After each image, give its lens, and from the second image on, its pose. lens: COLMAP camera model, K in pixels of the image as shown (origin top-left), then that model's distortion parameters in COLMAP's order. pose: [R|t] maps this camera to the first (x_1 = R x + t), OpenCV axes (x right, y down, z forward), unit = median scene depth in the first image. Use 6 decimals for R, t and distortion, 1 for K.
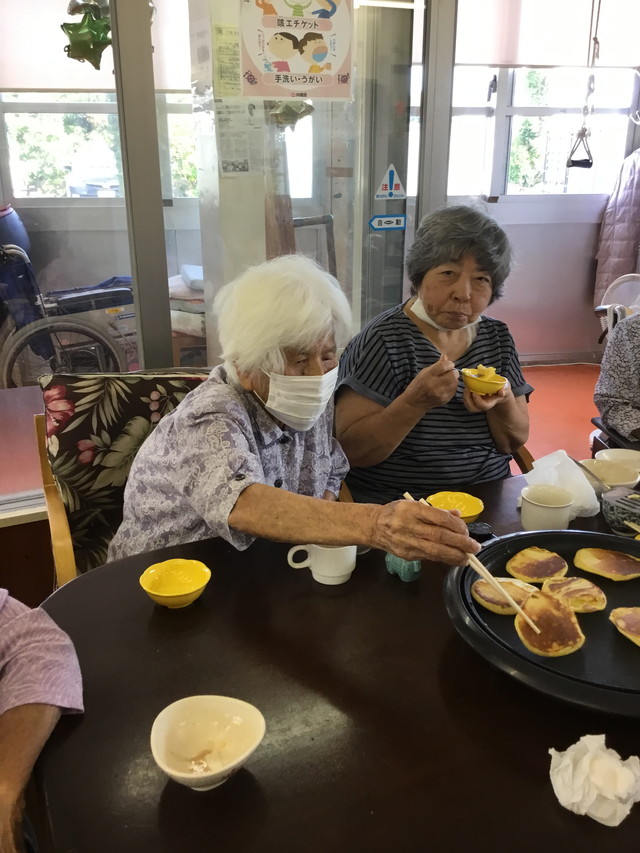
lens RADIAL K [[757.6, 0, 321.1], [0, 757.6, 431.7], [0, 0, 1]] dist [0.044211, -0.071028]
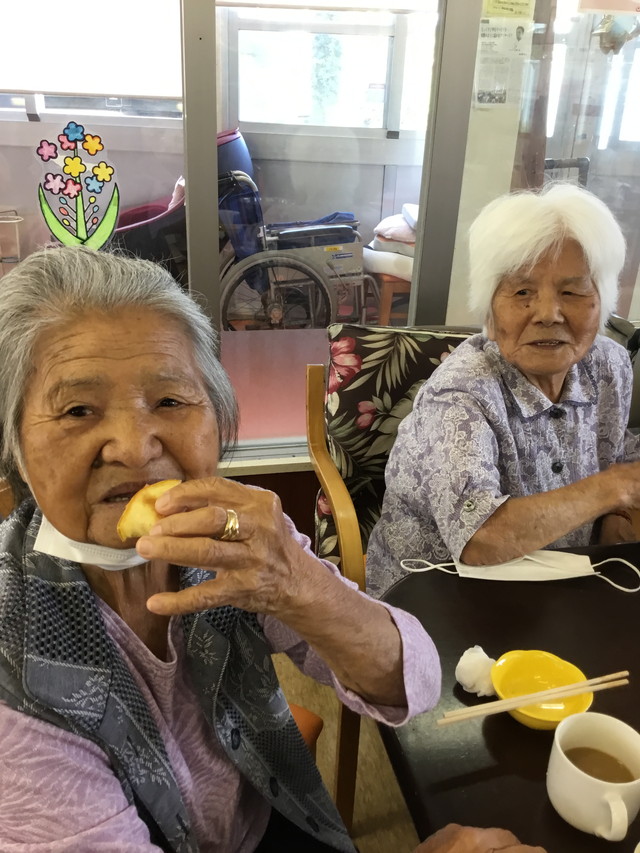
lens RADIAL K [[757.6, 0, 313.7], [0, 757.6, 423.3], [0, 0, 1]] dist [0.044211, -0.071028]
pose [[0.975142, 0.122519, -0.184627, -0.191892], [-0.110660, 0.991155, 0.073257, -0.020016], [0.191969, -0.051005, 0.980075, 0.111437]]
